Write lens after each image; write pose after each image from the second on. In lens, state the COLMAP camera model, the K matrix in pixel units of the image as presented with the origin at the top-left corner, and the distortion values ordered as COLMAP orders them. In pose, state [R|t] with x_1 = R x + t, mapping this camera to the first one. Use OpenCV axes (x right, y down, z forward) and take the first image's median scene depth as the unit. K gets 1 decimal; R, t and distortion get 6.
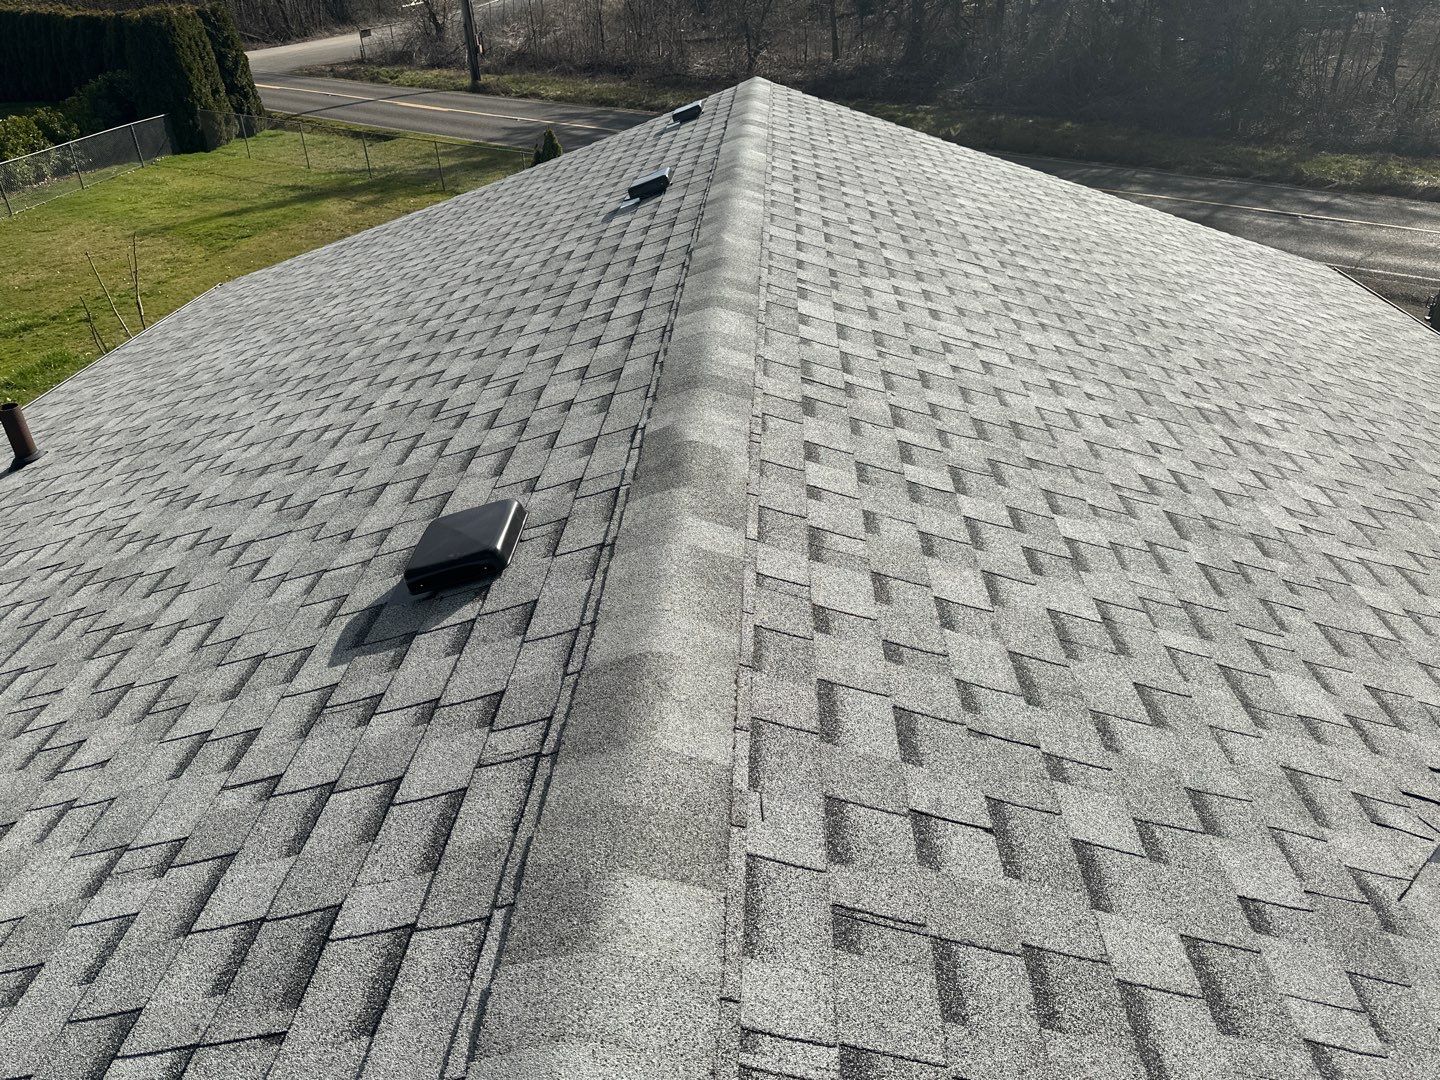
lens RADIAL K [[1017.1, 0, 720.0], [0, 1017.1, 540.0], [0, 0, 1]] dist [0.056026, -0.083348]
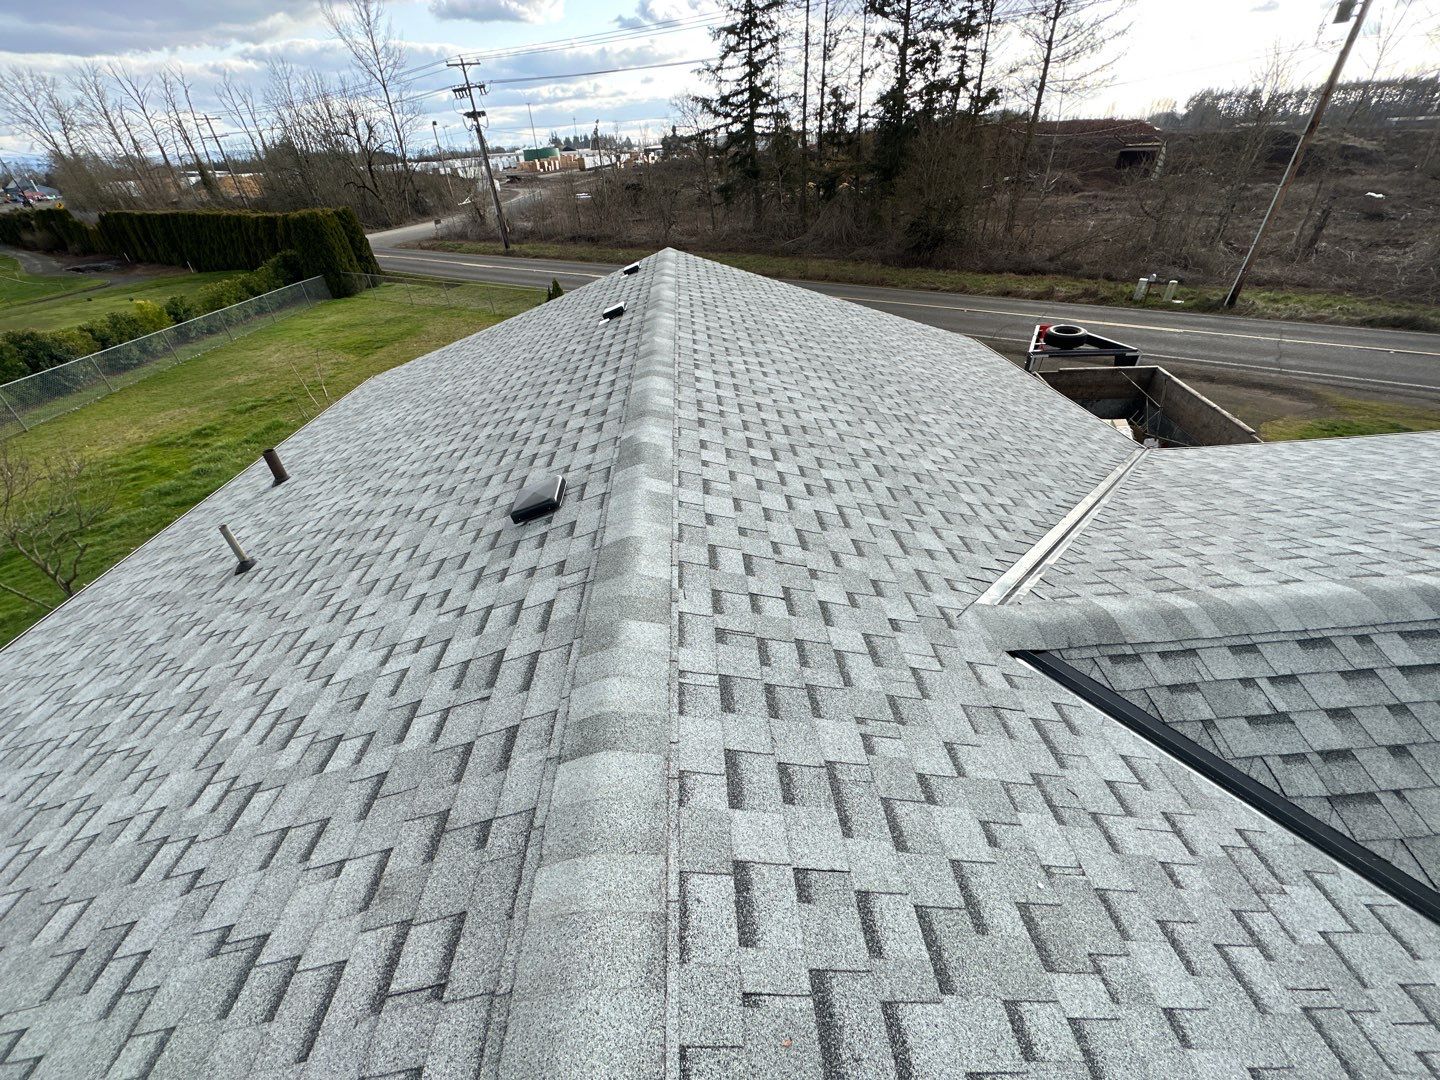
lens RADIAL K [[571.6, 0, 719.4], [0, 571.6, 537.4], [0, 0, 1]] dist [-0.000448, -0.001383]
pose [[0.993822, -0.073524, 0.083145, 0.009130], [0.068687, 0.995856, 0.059613, 0.025263], [-0.087183, -0.053534, 0.994753, -0.128595]]
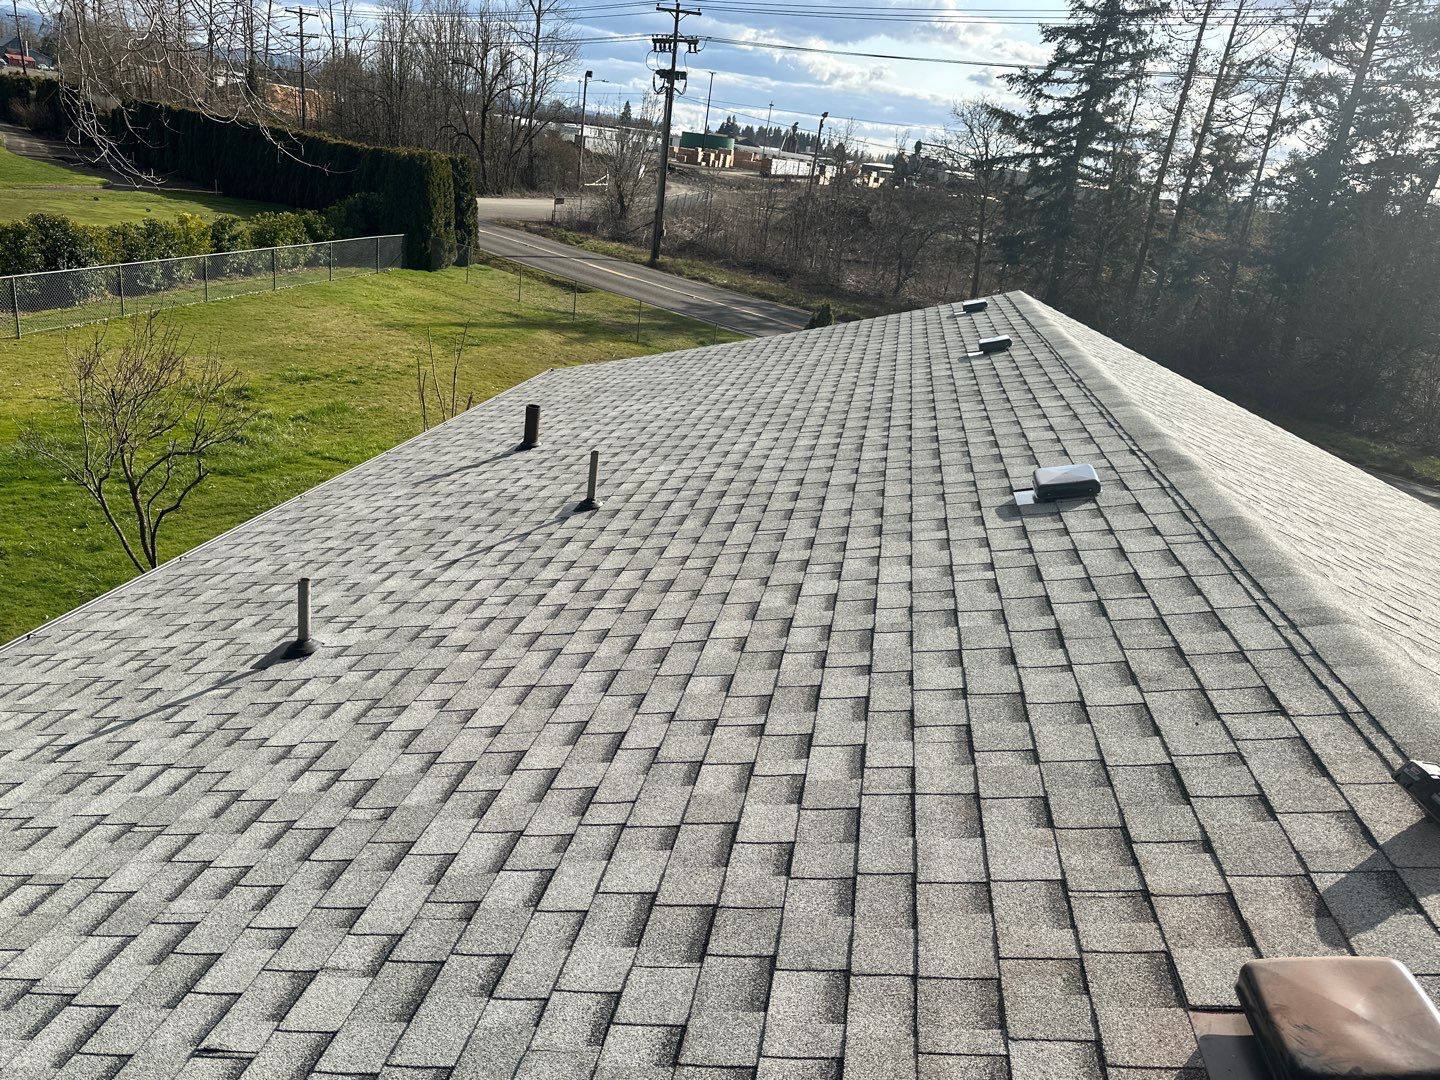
lens RADIAL K [[1015.5, 0, 711.8], [0, 1015.5, 546.9], [0, 0, 1]] dist [0.044351, -0.043835]
pose [[0.978040, 0.197737, -0.065868, -0.471752], [-0.206108, 0.964557, -0.164770, 0.356509], [0.030952, 0.174727, 0.984130, -0.516177]]
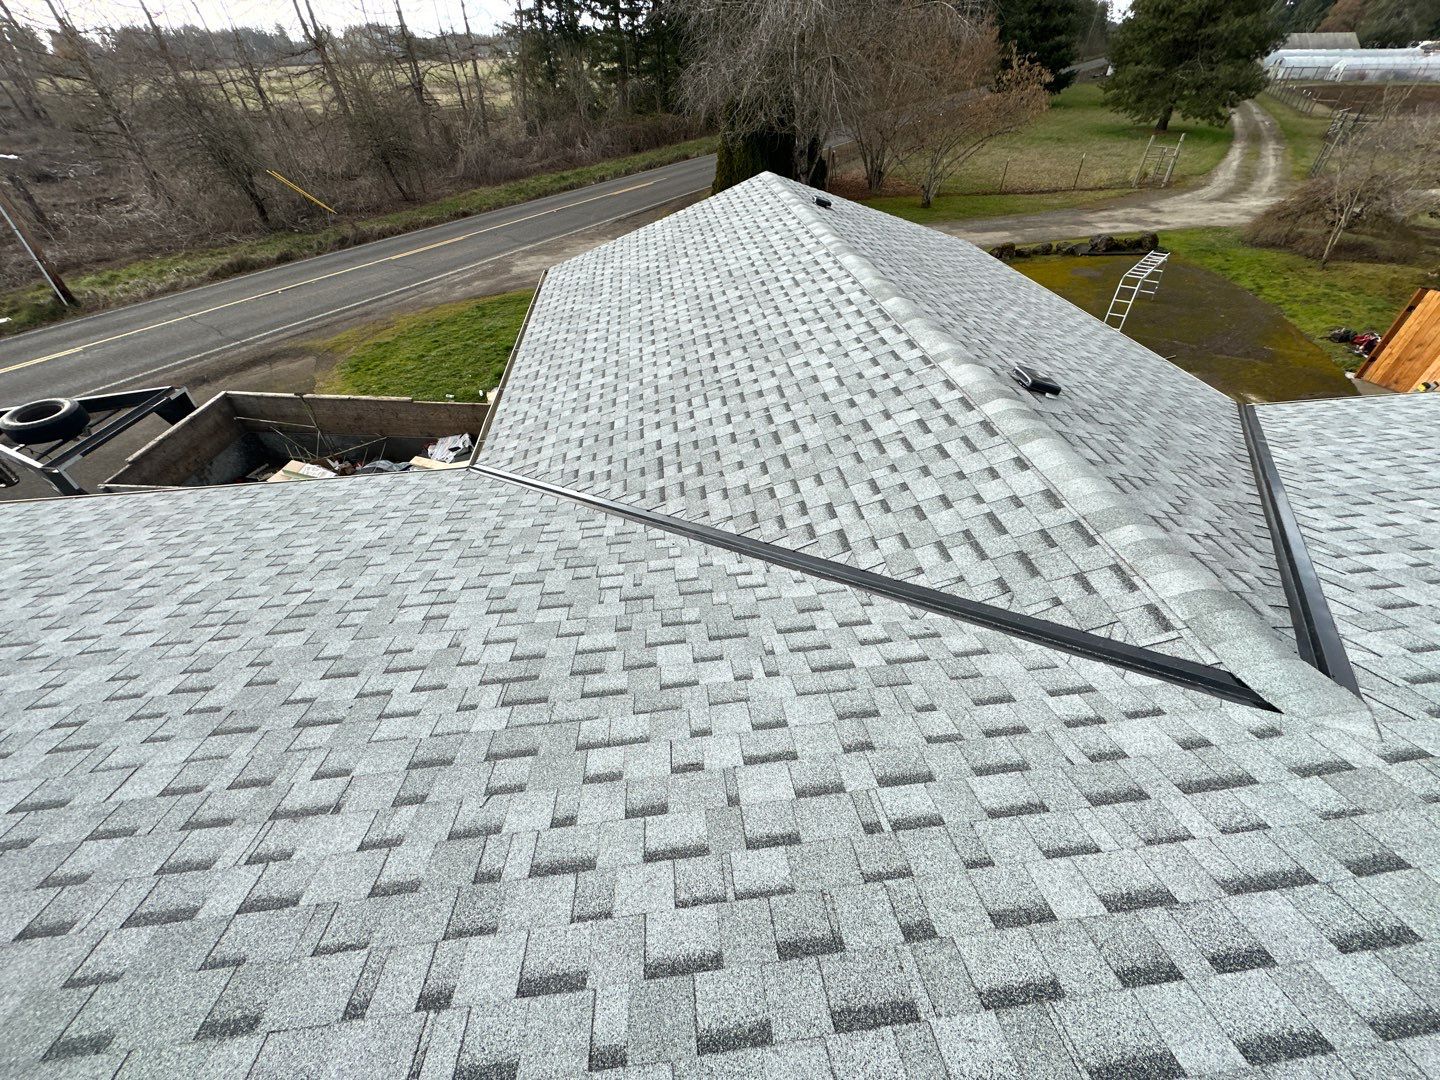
lens RADIAL K [[571.6, 0, 719.4], [0, 571.6, 537.4], [0, 0, 1]] dist [-0.000448, -0.001383]
pose [[-0.161799, -0.622332, 0.765849, 0.166147], [0.525577, 0.602502, 0.600633, -0.491559], [-0.835219, 0.499694, 0.229599, 0.769206]]
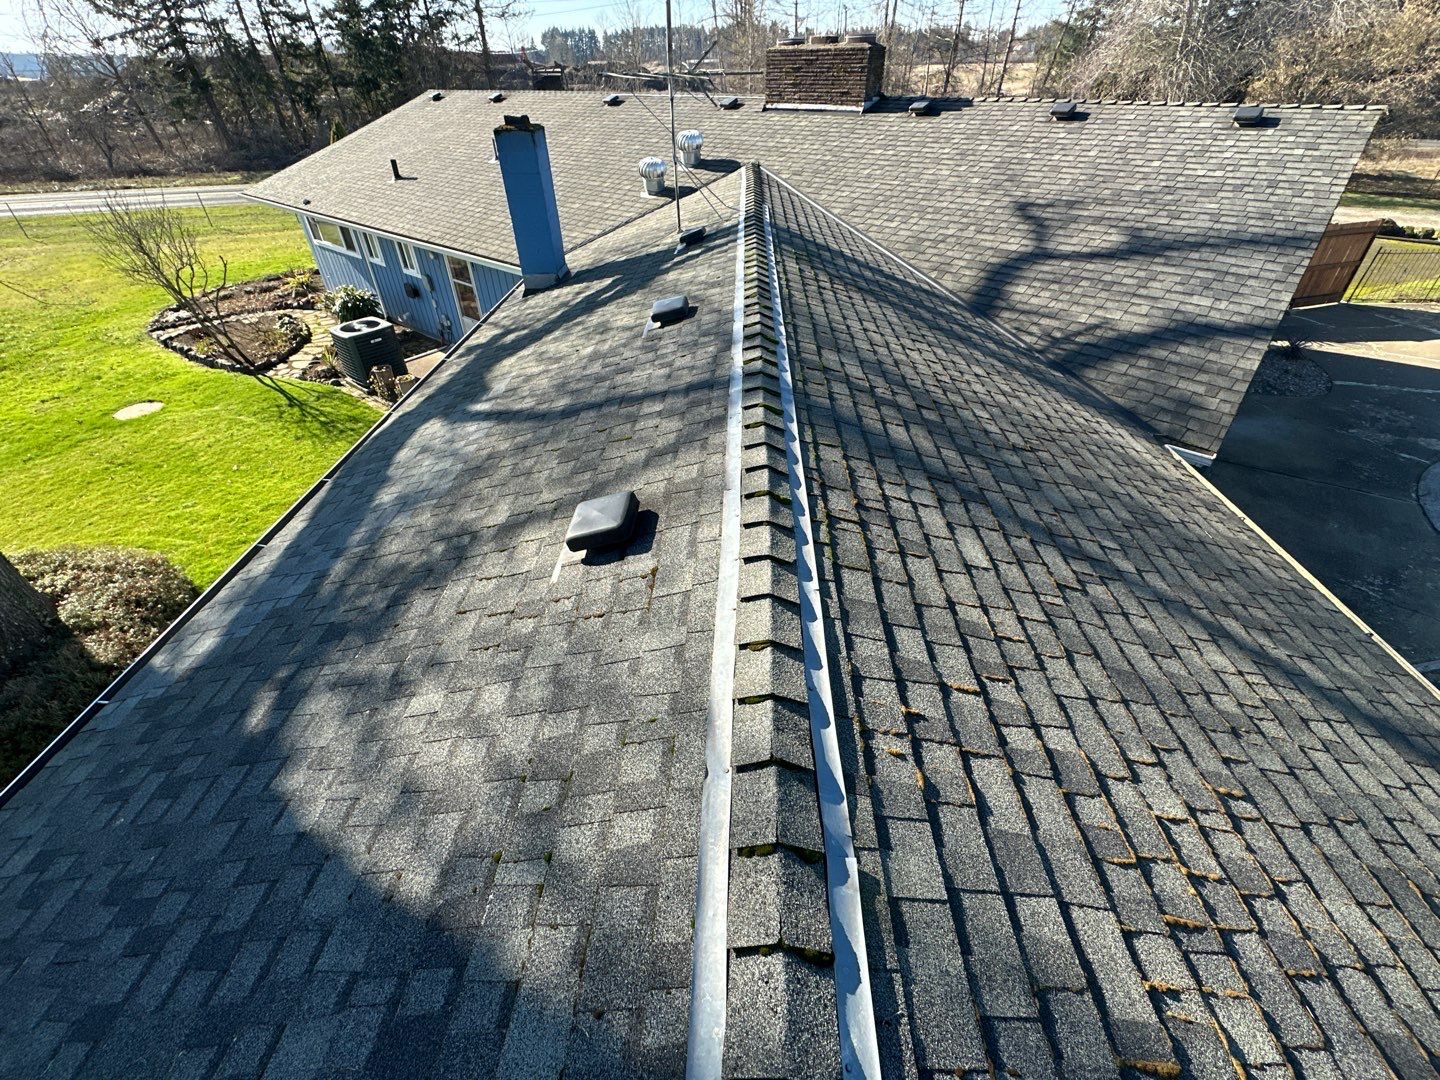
lens RADIAL K [[633.4, 0, 720.0], [0, 633.4, 540.0], [0, 0, 1]] dist [-0.005996, -0.000829]
pose [[0.612639, -0.462599, 0.640839, -3.034715], [0.400192, 0.880757, 0.253206, 1.432020], [-0.681557, 0.101335, 0.724715, -1.949544]]
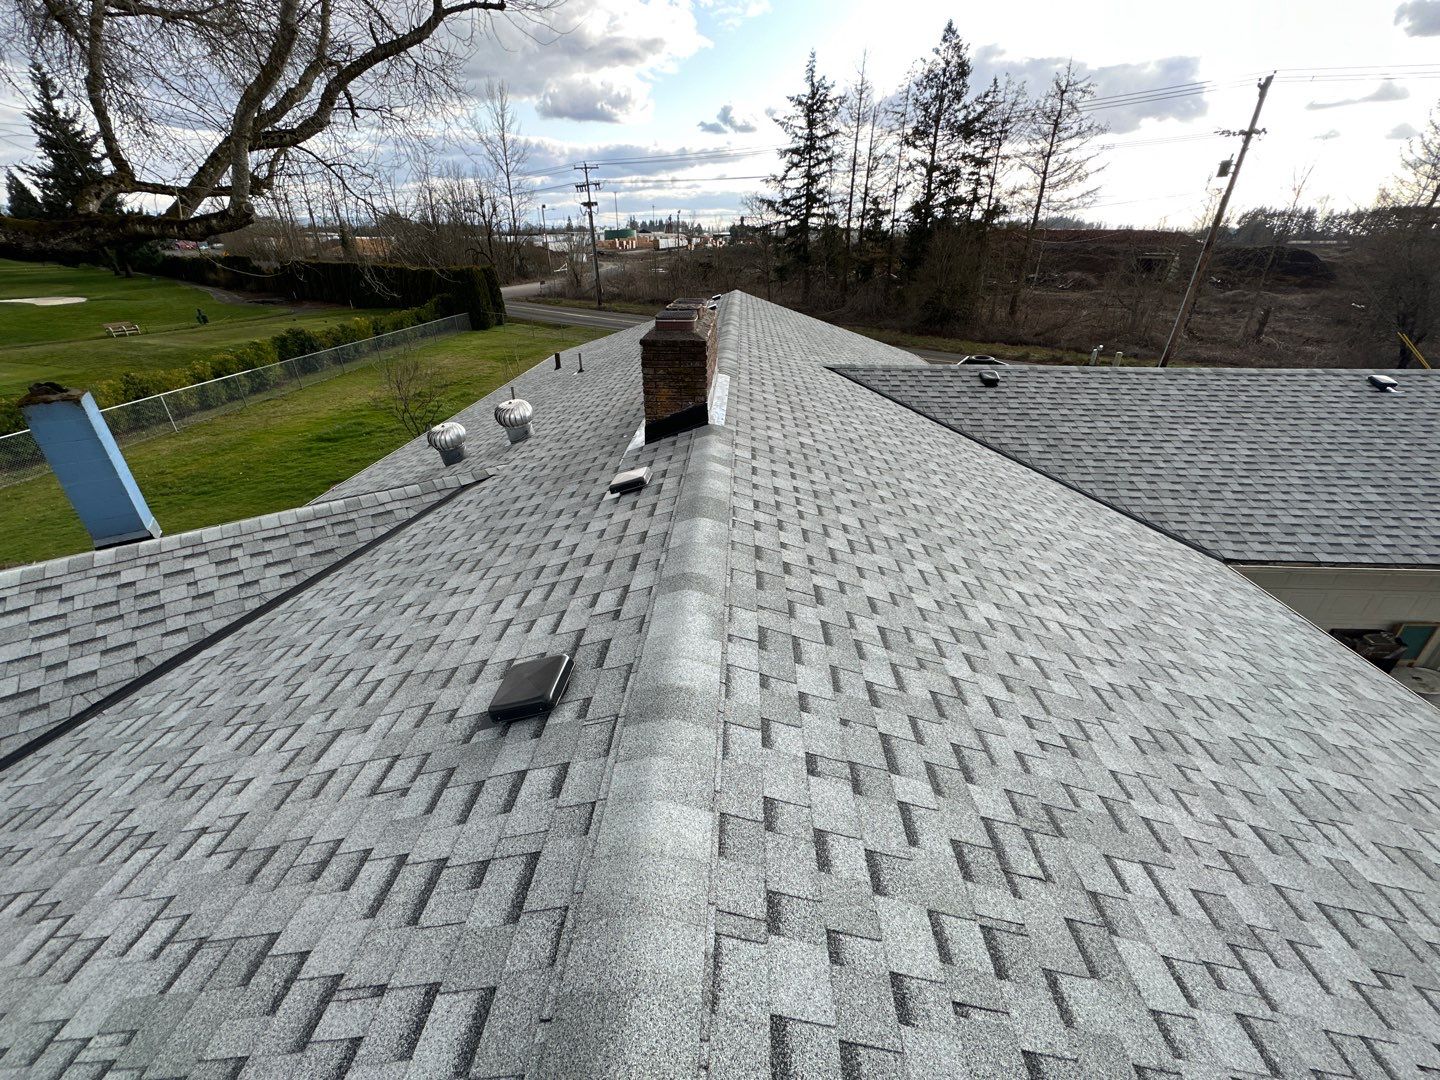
lens RADIAL K [[571.6, 0, 719.4], [0, 571.6, 537.4], [0, 0, 1]] dist [-0.000448, -0.001383]
pose [[0.999460, 0.021254, 0.025079, -0.118349], [-0.019870, 0.998332, -0.054207, 1.069956], [-0.026189, 0.053679, 0.998215, -1.901332]]
